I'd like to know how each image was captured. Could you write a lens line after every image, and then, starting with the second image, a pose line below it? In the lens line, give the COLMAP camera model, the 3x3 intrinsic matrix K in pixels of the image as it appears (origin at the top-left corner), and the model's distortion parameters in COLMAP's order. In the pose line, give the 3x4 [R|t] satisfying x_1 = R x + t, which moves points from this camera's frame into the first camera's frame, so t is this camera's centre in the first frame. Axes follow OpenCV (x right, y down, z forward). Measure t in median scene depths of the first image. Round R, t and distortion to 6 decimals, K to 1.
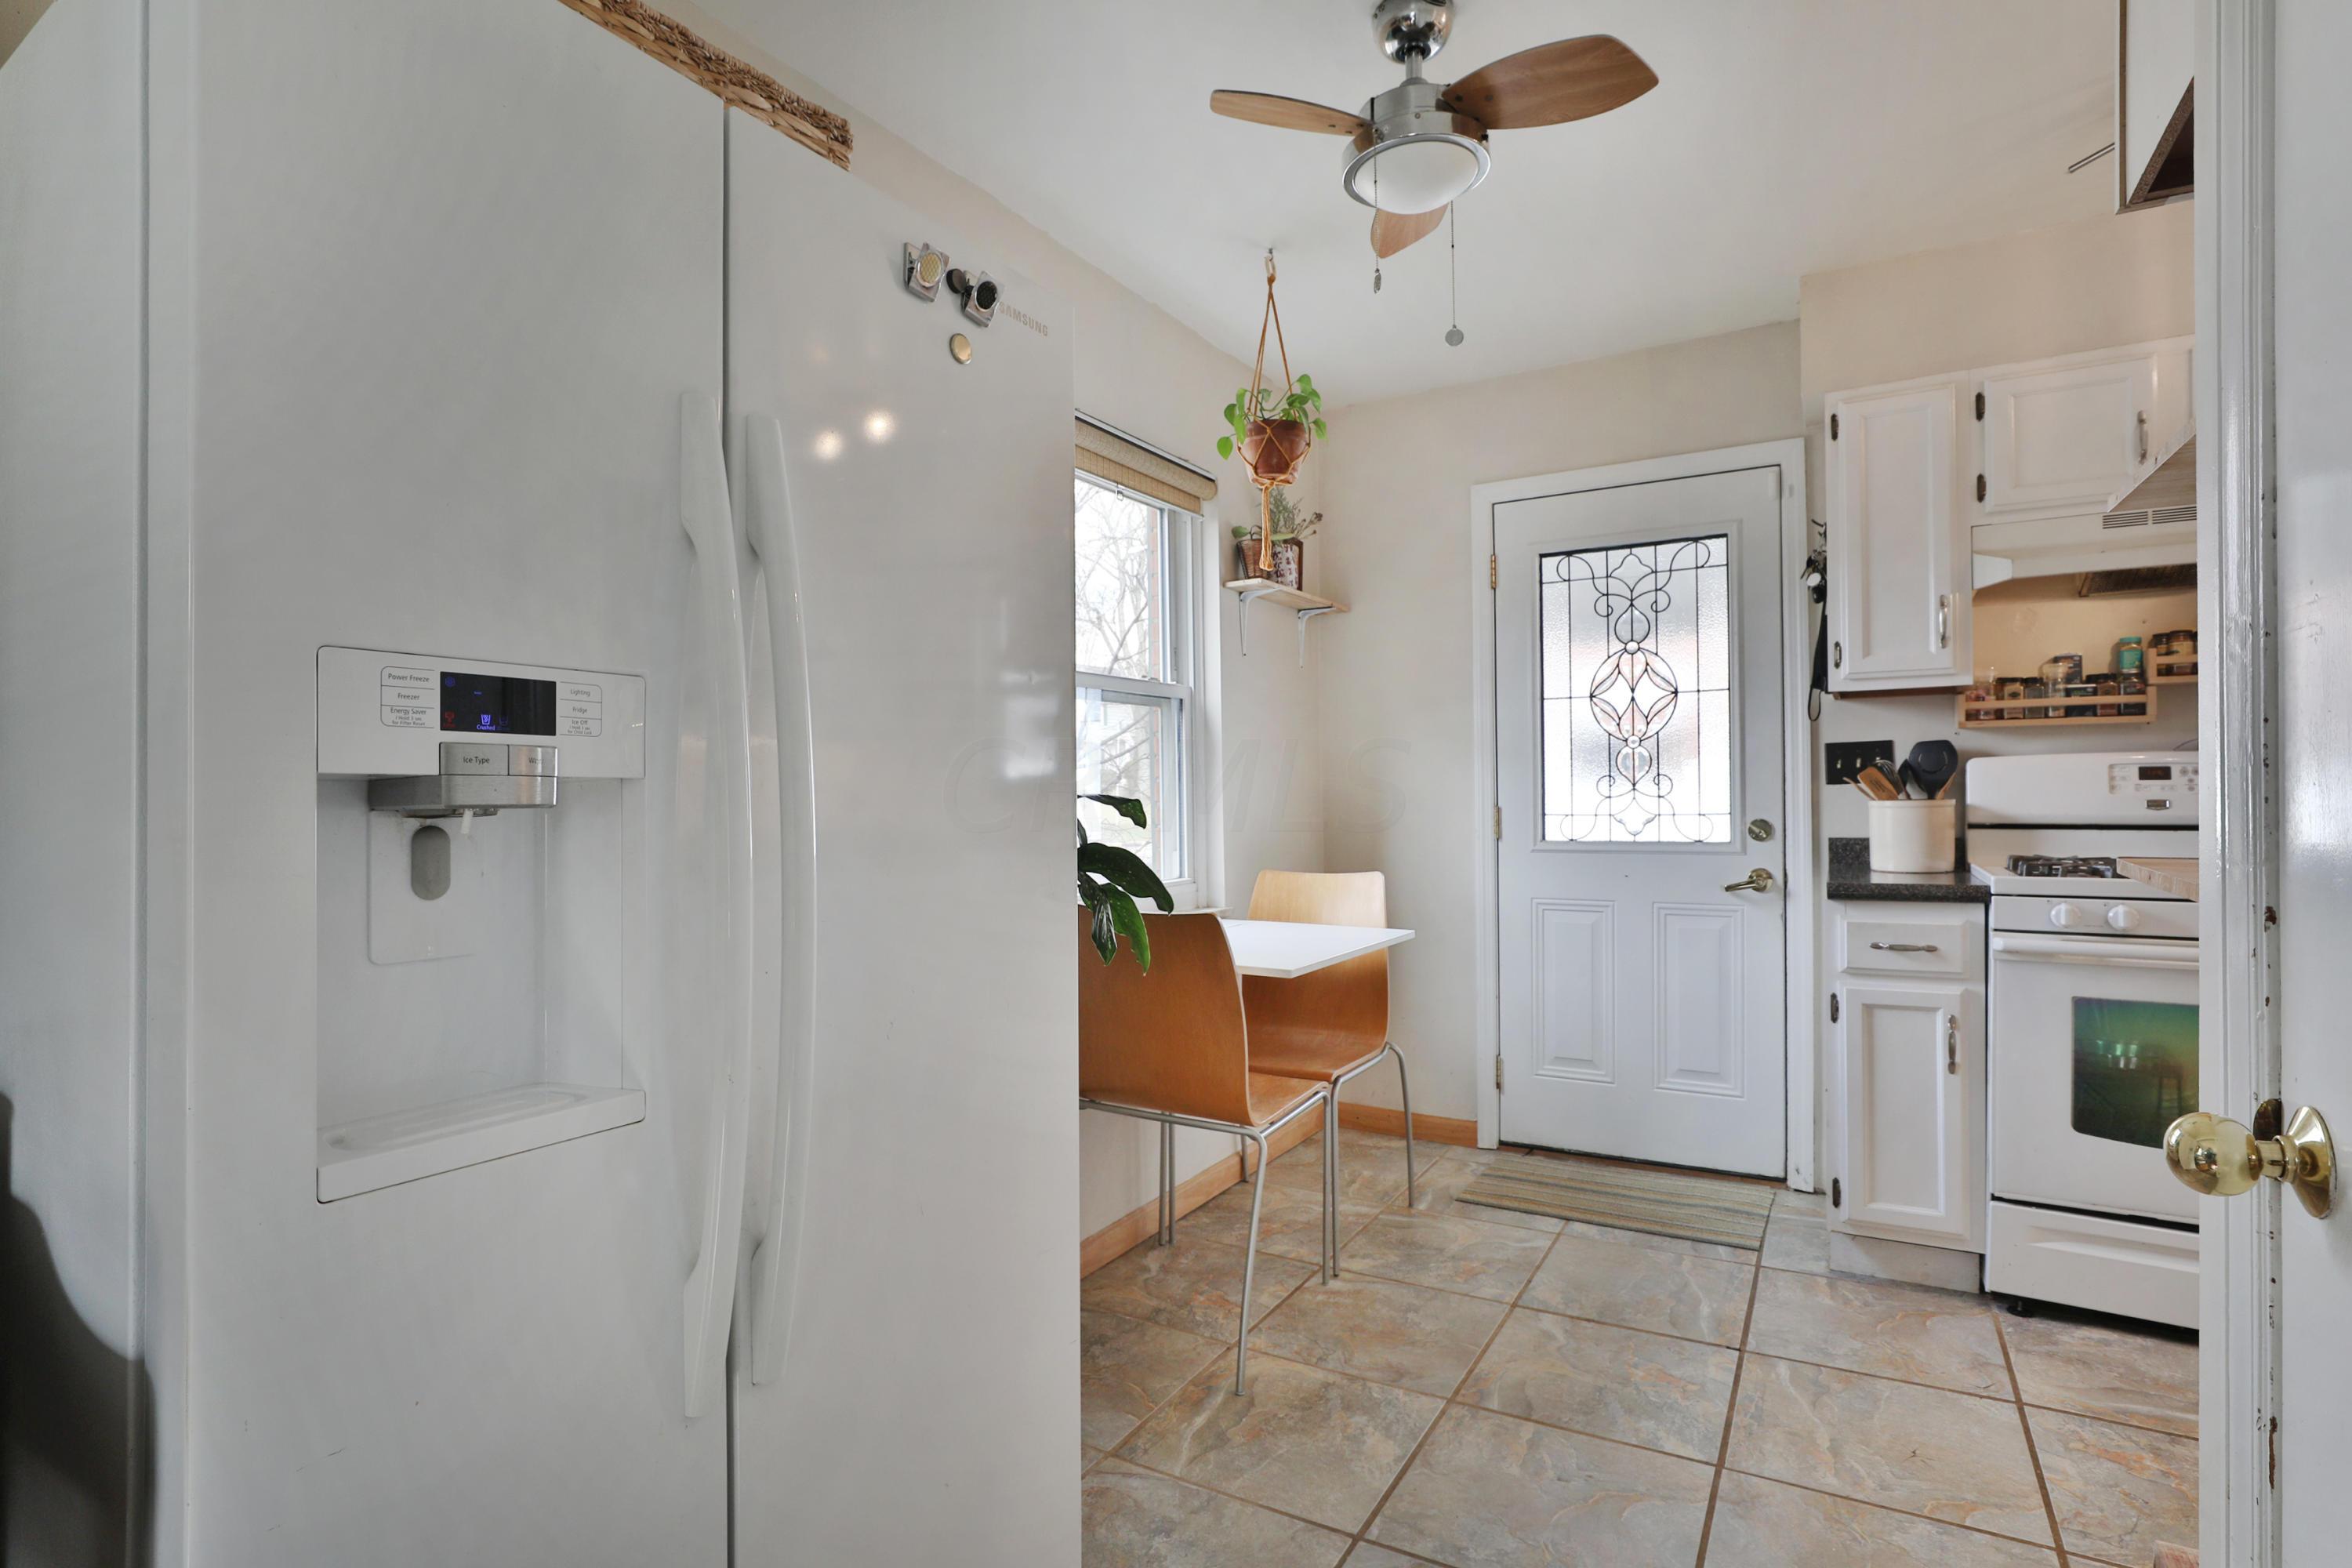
lens RADIAL K [[1134.0, 0, 1164.1], [0, 1134.0, 794.7], [0, 0, 1]] dist [-0.043588, 0.014475]
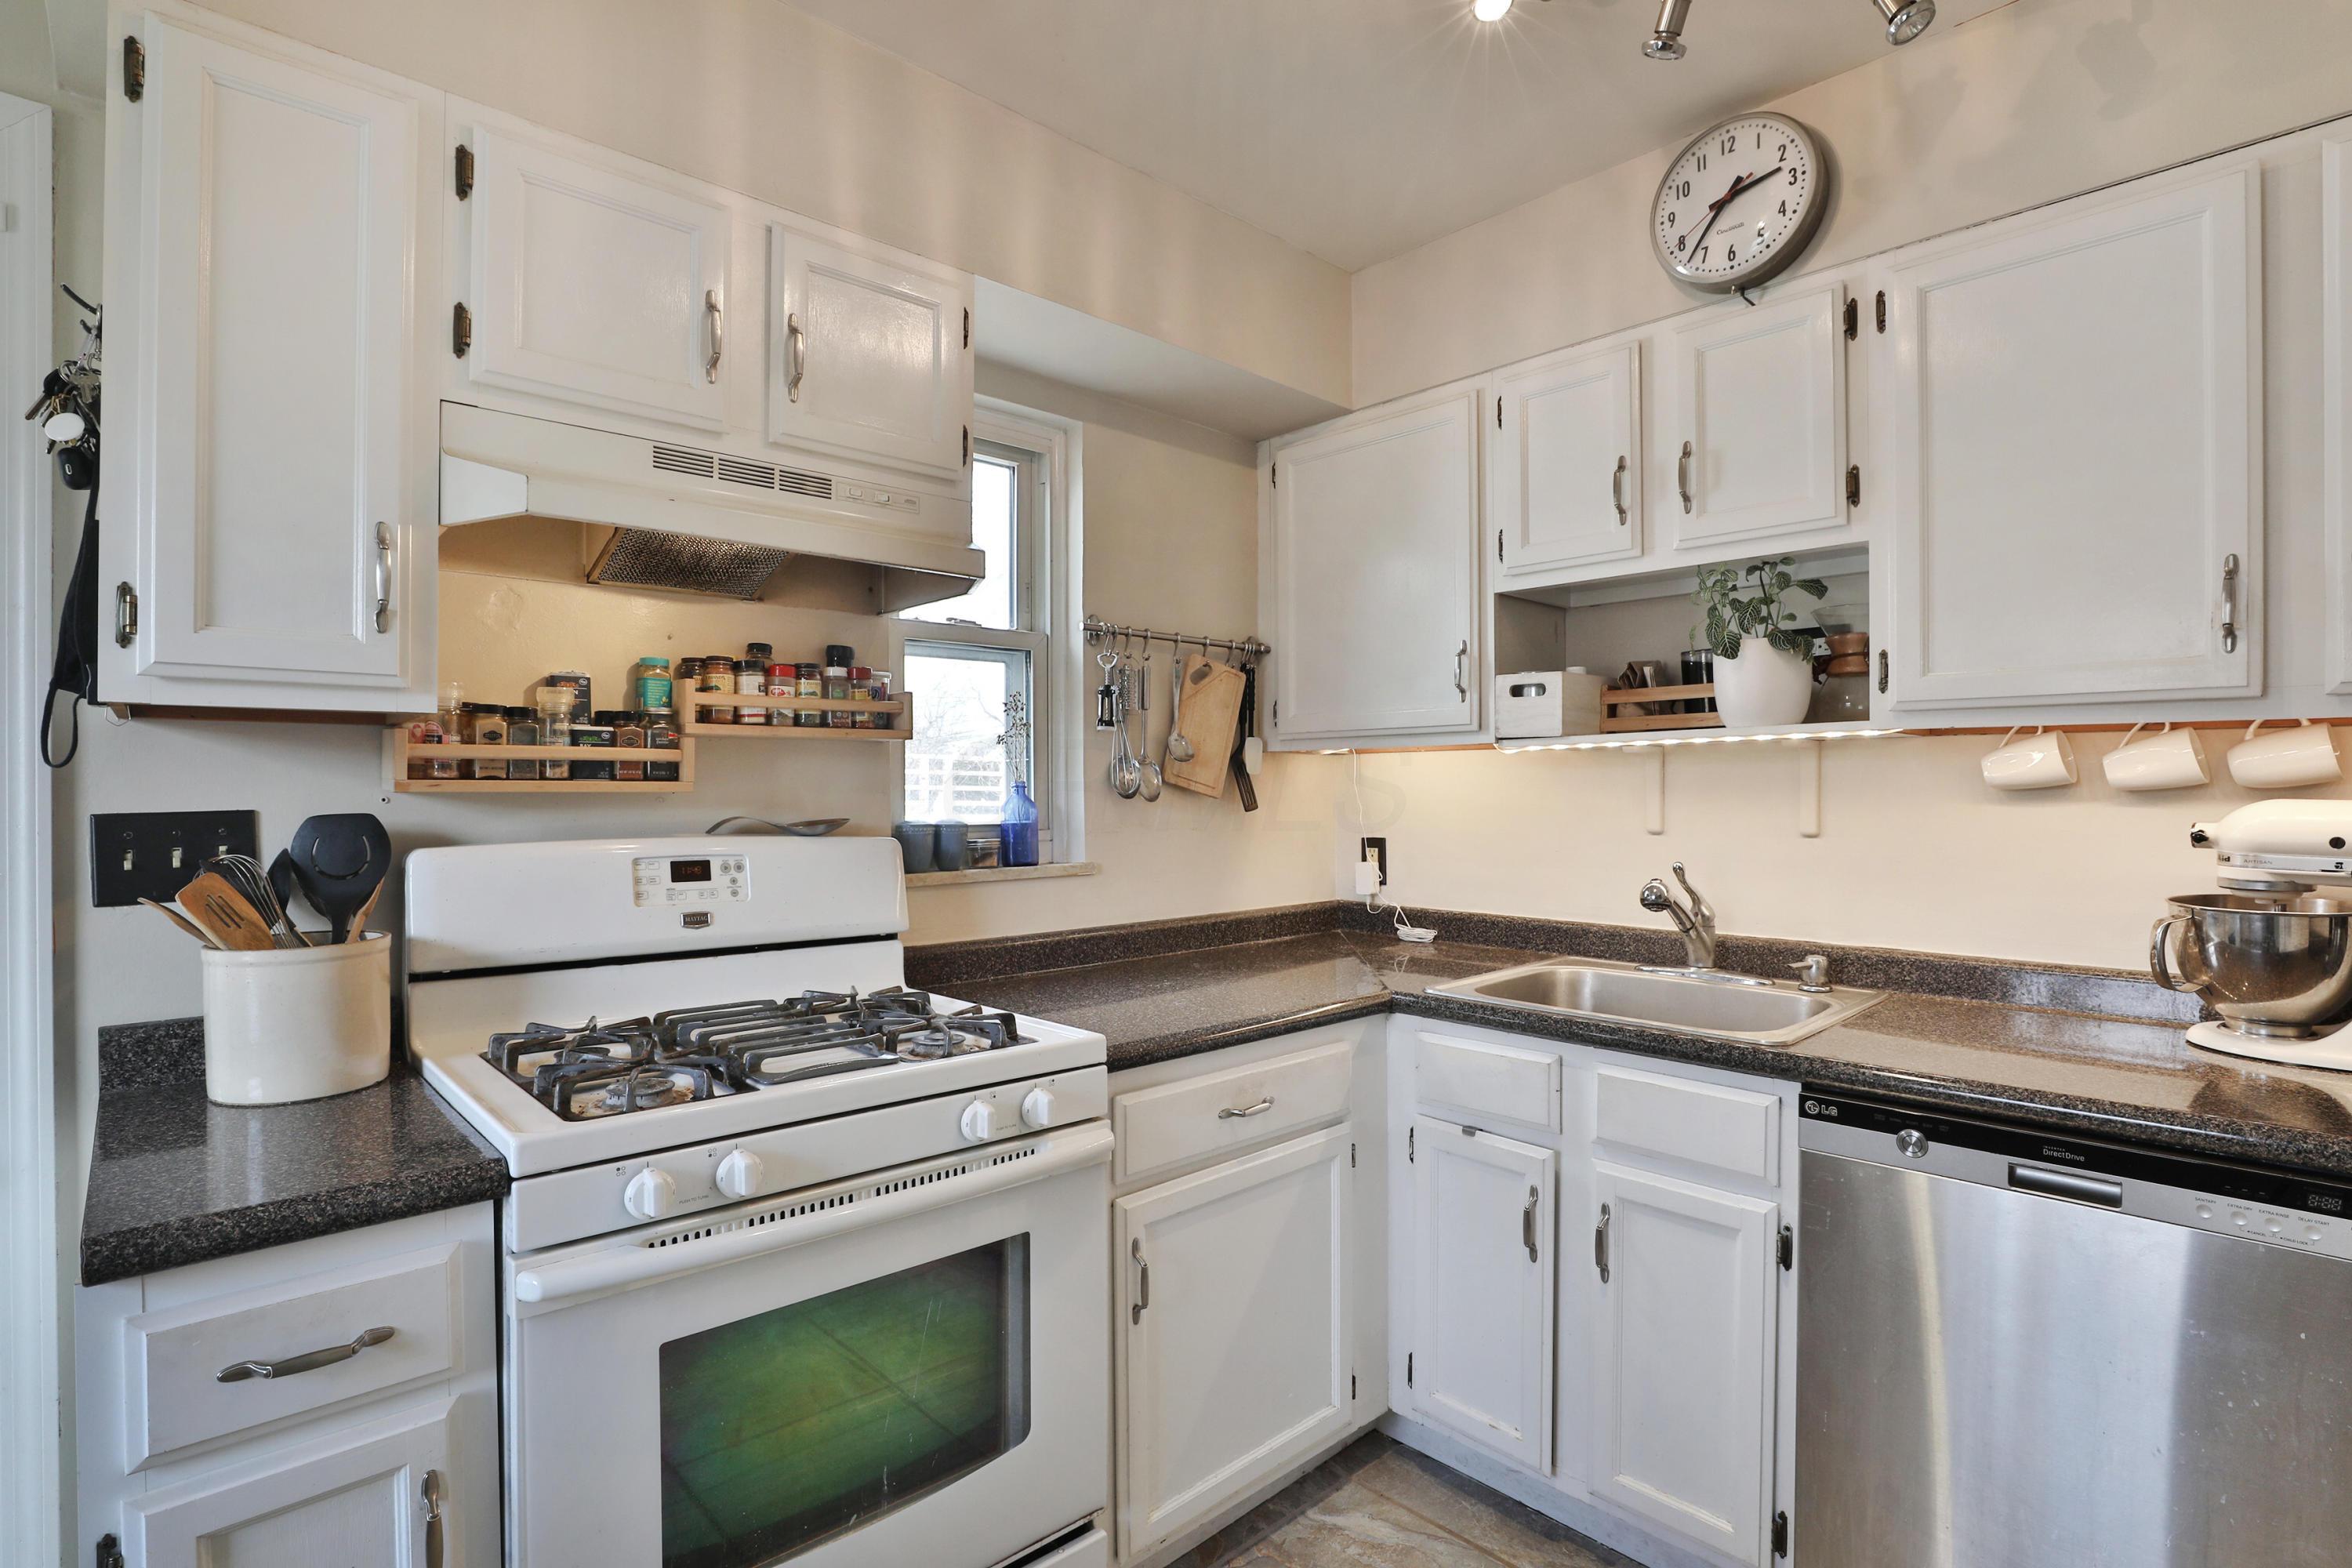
lens RADIAL K [[1134.0, 0, 1164.1], [0, 1134.0, 794.7], [0, 0, 1]] dist [-0.043588, 0.014475]
pose [[0.273647, 0.009862, 0.961780, 0.310991], [-0.000549, 0.999949, -0.010098, -0.053654], [-0.961830, 0.002235, 0.273638, 0.510699]]
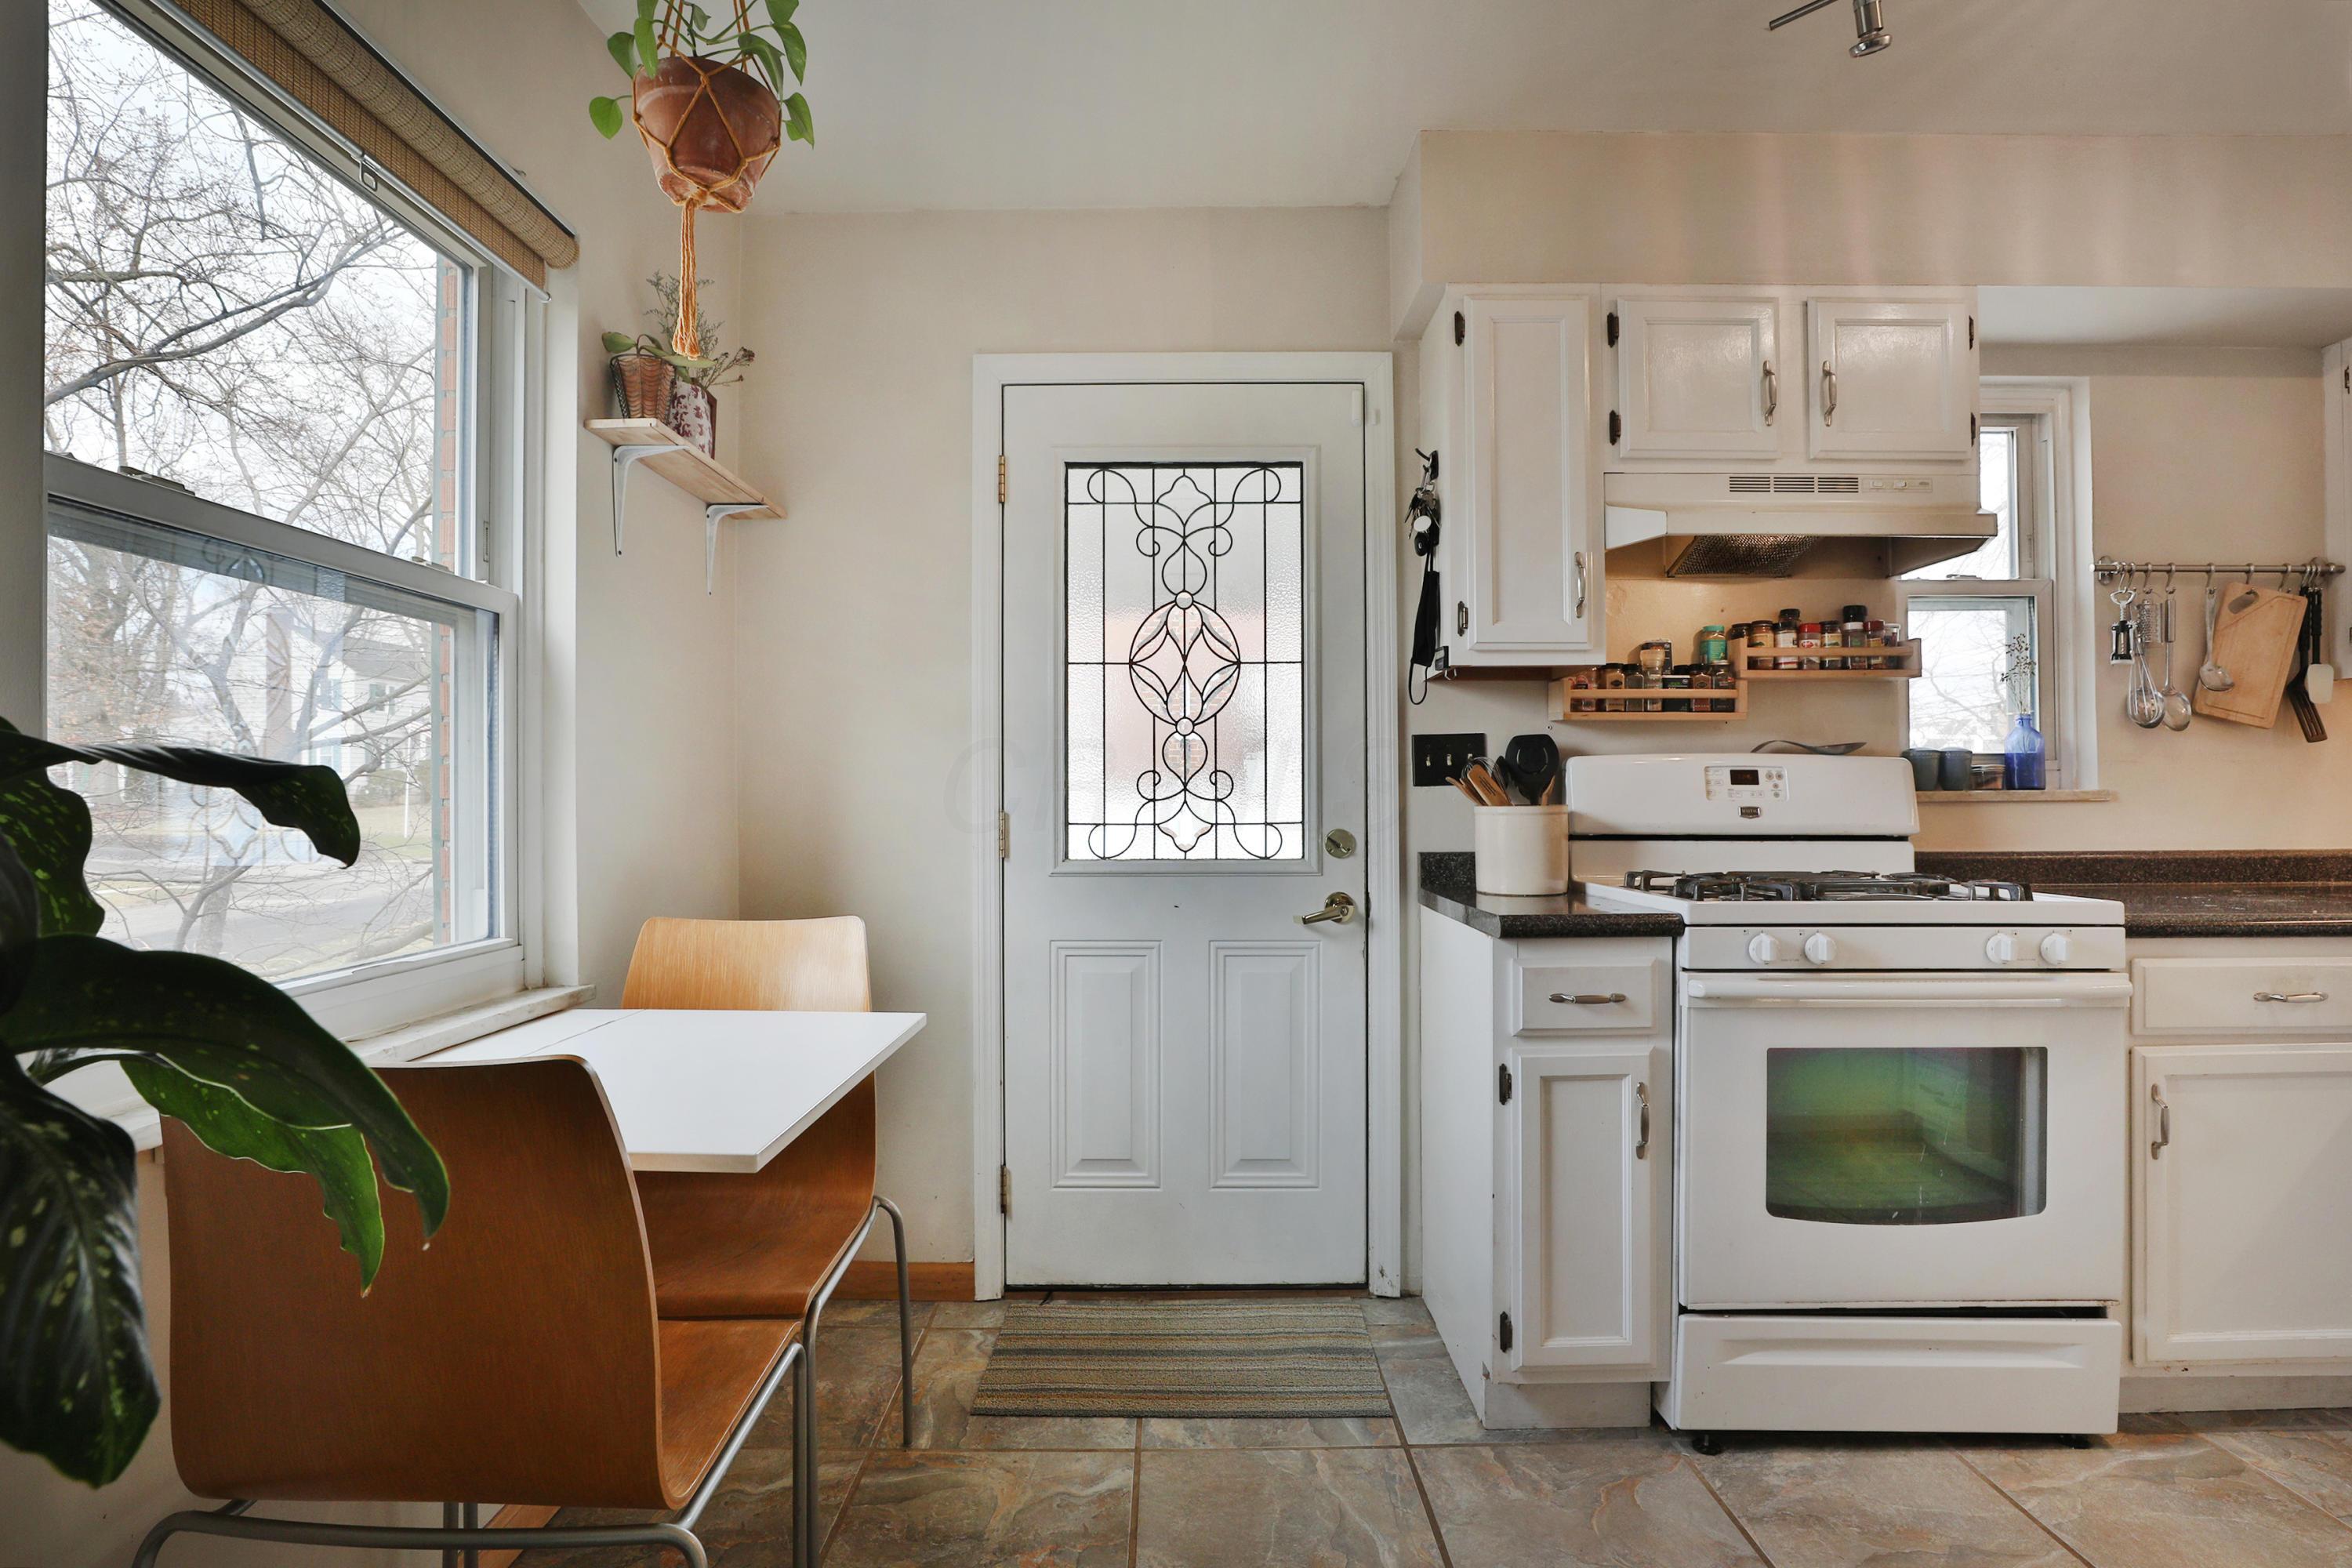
lens RADIAL K [[1163.5, 0, 1157.8], [0, 1163.5, 793.2], [0, 0, 1]] dist [-0.050791, 0.016355]
pose [[0.858350, 0.012867, 0.512903, 0.007499], [-0.007861, 0.999898, -0.011929, 0.008100], [-0.513005, 0.006208, 0.858363, 0.410444]]
